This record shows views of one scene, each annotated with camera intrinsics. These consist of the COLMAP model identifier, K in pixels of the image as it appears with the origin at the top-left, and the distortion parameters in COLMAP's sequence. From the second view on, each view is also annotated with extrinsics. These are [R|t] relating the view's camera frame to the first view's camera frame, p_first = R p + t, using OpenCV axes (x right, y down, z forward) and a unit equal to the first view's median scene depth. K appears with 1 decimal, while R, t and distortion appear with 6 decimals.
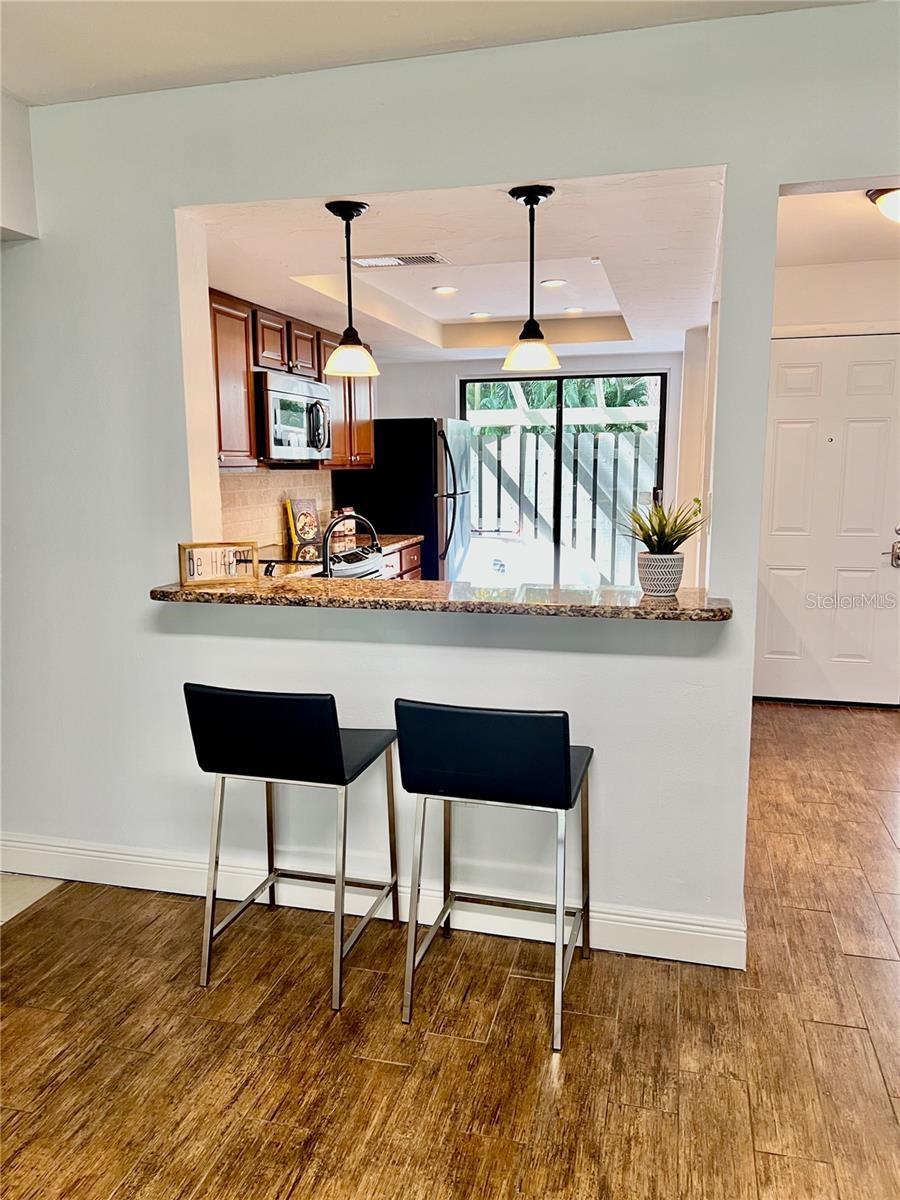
lens RADIAL K [[909.5, 0, 454.3], [0, 909.5, 608.5], [0, 0, 1]] dist [0.054935, -0.064291]
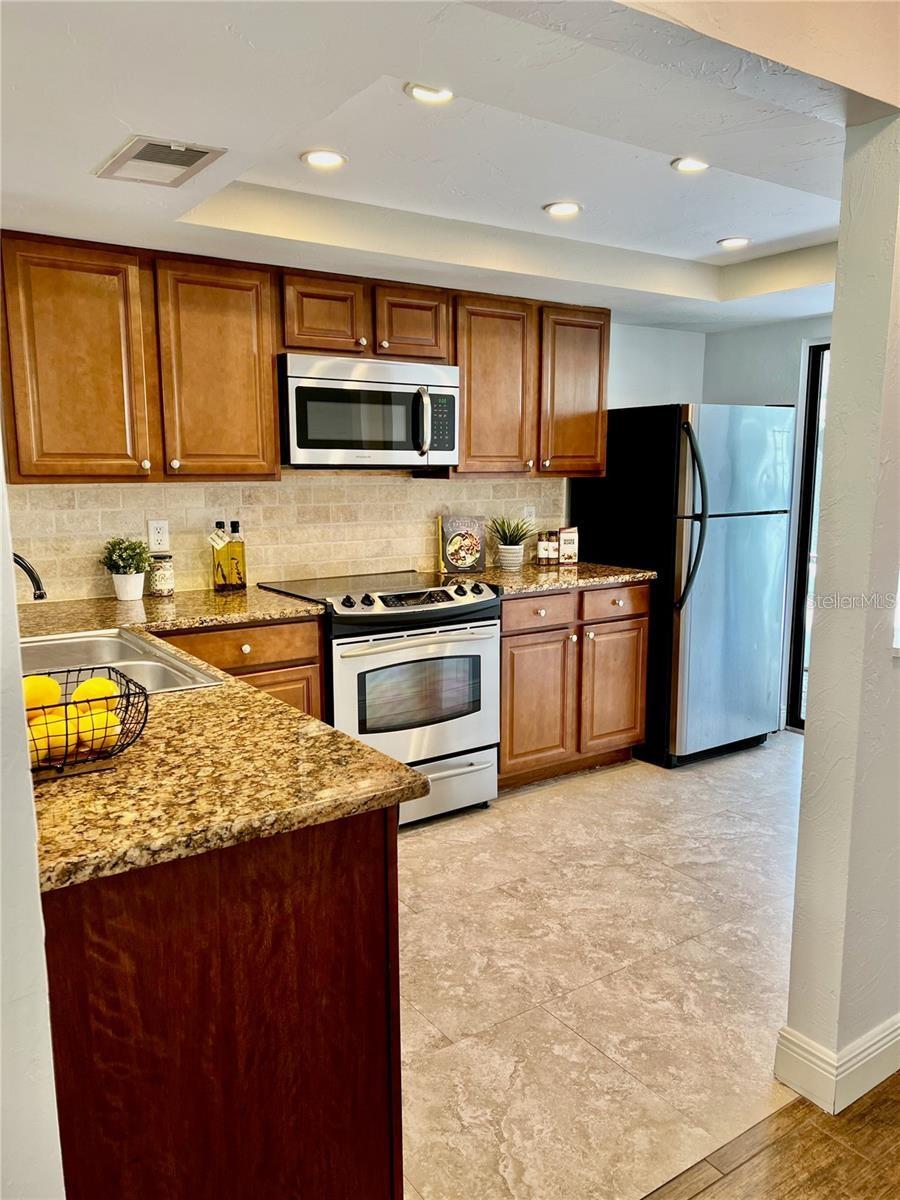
lens RADIAL K [[909.5, 0, 454.3], [0, 909.5, 608.5], [0, 0, 1]] dist [0.054935, -0.064291]
pose [[0.763985, 0.106937, -0.636311, 0.326768], [-0.106062, 0.993569, 0.039634, -0.069312], [0.636457, 0.037209, 0.770414, 0.389063]]
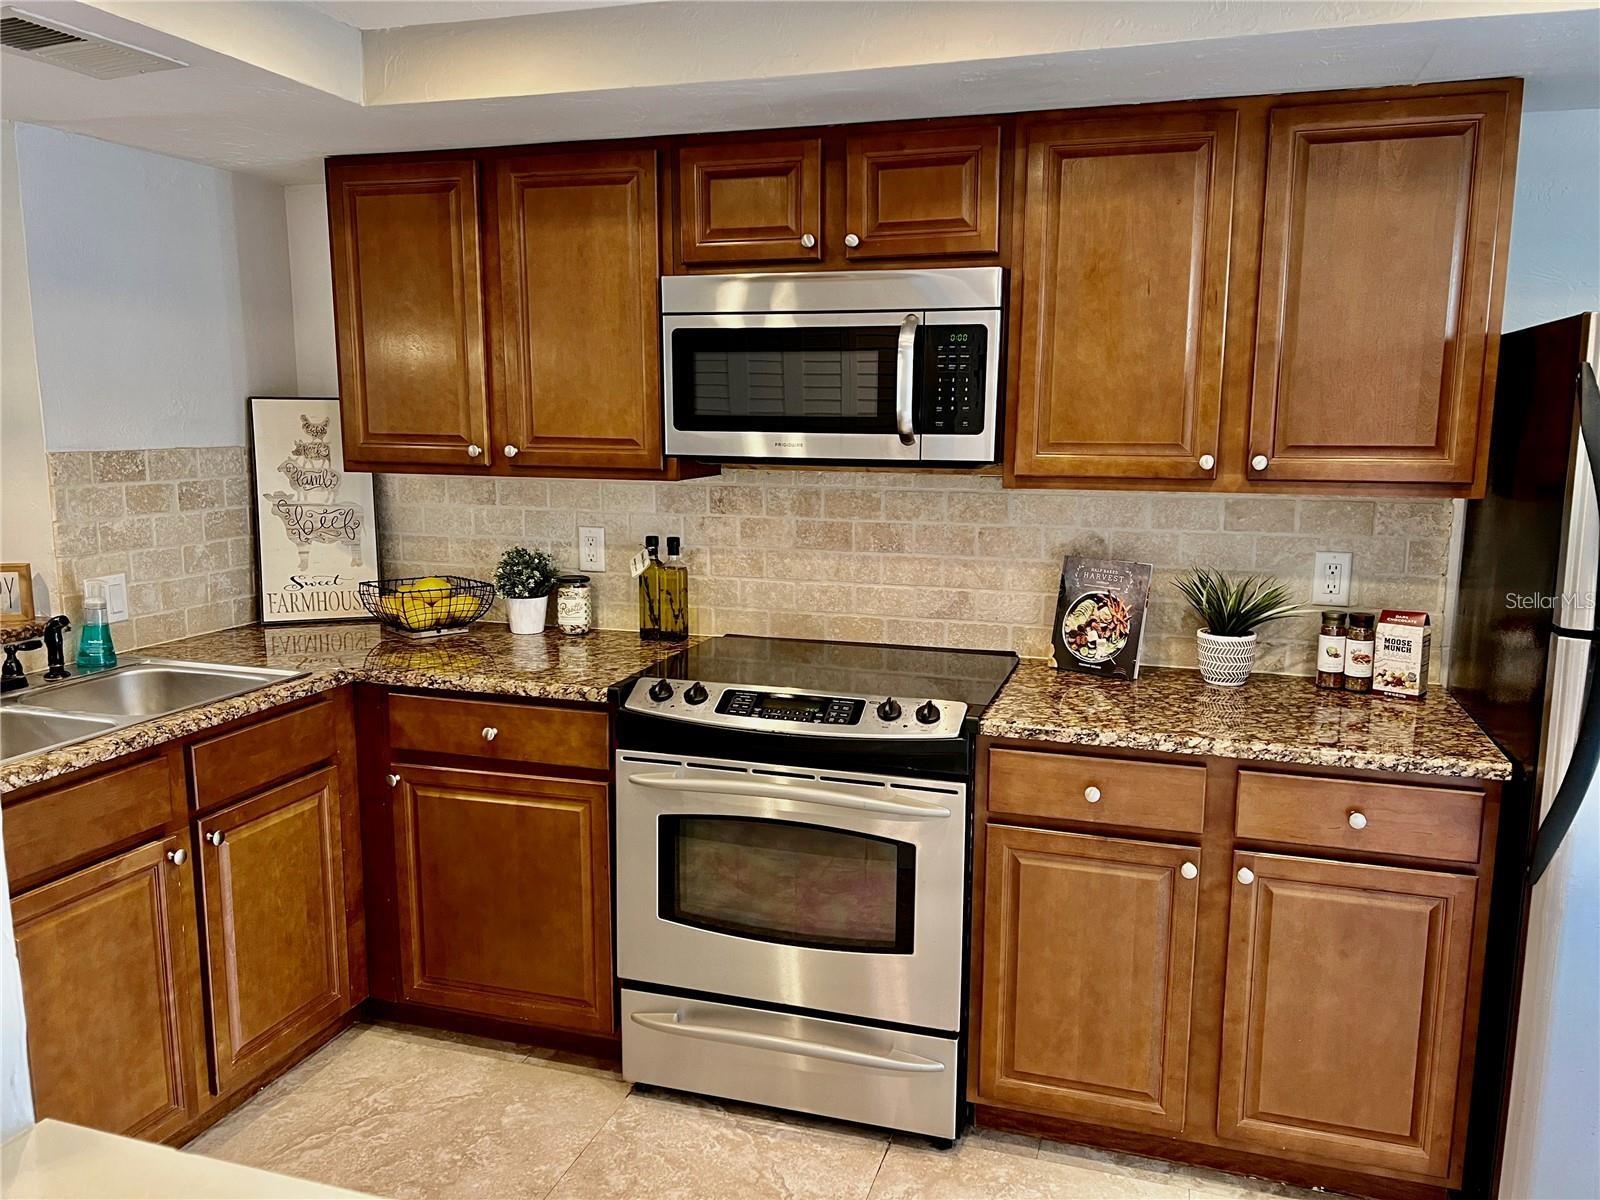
lens RADIAL K [[1212.6, 0, 800.0], [0, 1212.6, 600.0], [0, 0, 1]] dist [0.054935, -0.064291]
pose [[-0.049627, 0.160770, -0.985743, 0.347268], [-0.163751, 0.972294, 0.166821, -0.165054], [0.985253, 0.169696, -0.021926, 0.868041]]
